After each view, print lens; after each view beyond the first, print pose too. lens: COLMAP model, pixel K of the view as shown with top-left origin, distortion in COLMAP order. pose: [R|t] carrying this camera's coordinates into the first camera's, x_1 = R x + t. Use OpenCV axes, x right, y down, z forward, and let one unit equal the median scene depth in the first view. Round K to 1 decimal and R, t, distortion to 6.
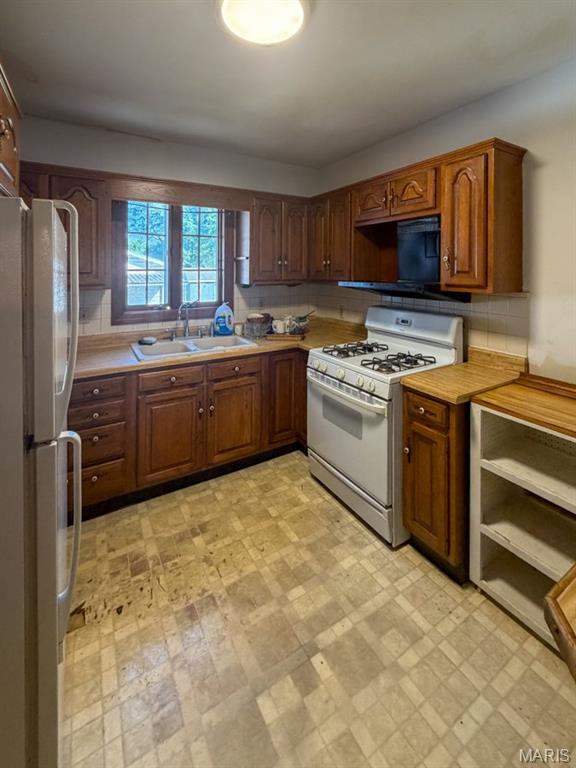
lens RADIAL K [[321.0, 0, 288.0], [0, 321.0, 384.0], [0, 0, 1]] dist [-0.000600, 0.000034]
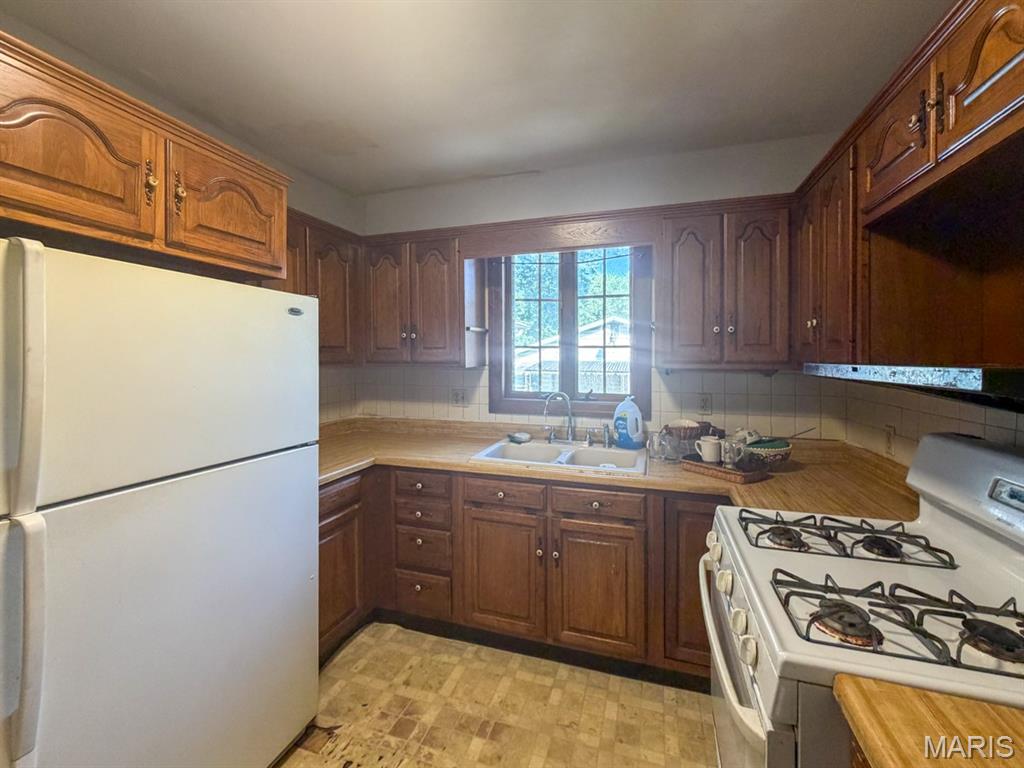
lens RADIAL K [[416.3, 0, 516.6], [0, 416.3, 447.0], [0, 0, 1]] dist [0.002688, 0.000160]
pose [[0.667540, 0.160840, -0.726994, 0.276654], [-0.251498, 0.967711, -0.016834, -0.098271], [0.700813, 0.194076, 0.686437, 0.340935]]
